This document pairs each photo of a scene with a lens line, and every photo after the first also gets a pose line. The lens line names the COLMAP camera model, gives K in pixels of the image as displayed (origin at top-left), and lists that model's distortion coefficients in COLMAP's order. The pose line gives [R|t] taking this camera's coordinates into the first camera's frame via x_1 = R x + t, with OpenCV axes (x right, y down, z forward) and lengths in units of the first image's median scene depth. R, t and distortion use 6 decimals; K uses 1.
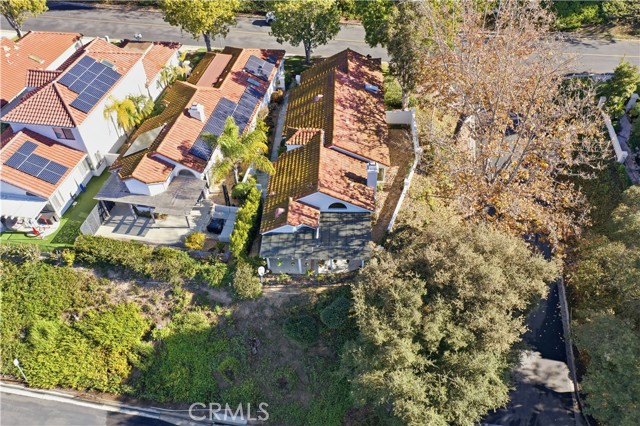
lens RADIAL K [[504.3, 0, 322.4], [0, 504.3, 209.3], [0, 0, 1]] dist [-0.013174, 0.007310]
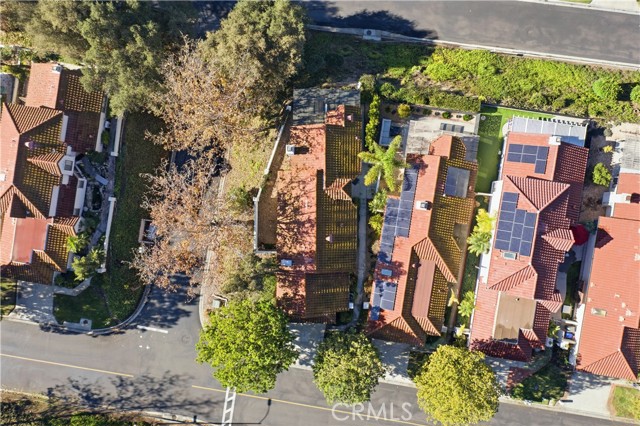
lens RADIAL K [[504.3, 0, 319.5], [0, 504.3, 211.7], [0, 0, 1]] dist [-0.013174, 0.007310]
pose [[-0.996829, 0.029565, 0.073880, -0.094669], [0.031710, -0.703943, 0.709548, -1.299810], [0.072985, 0.709640, 0.700774, 0.095960]]
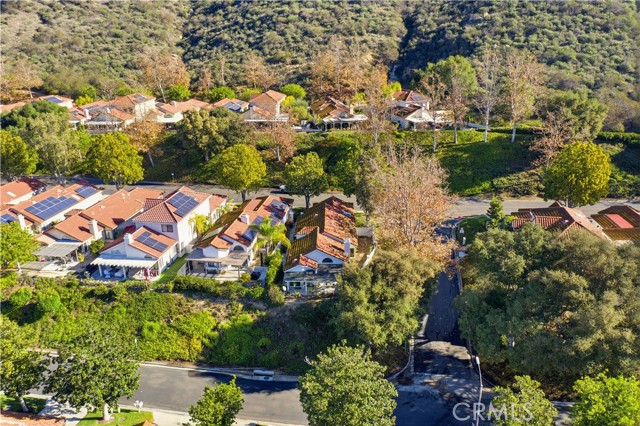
lens RADIAL K [[504.3, 0, 324.5], [0, 504.3, 213.1], [0, 0, 1]] dist [-0.013174, 0.007310]
pose [[0.999629, 0.005492, 0.026678, -0.028067], [0.005939, 0.911951, -0.410255, 0.566684], [-0.026582, 0.410261, 0.911581, -0.667003]]
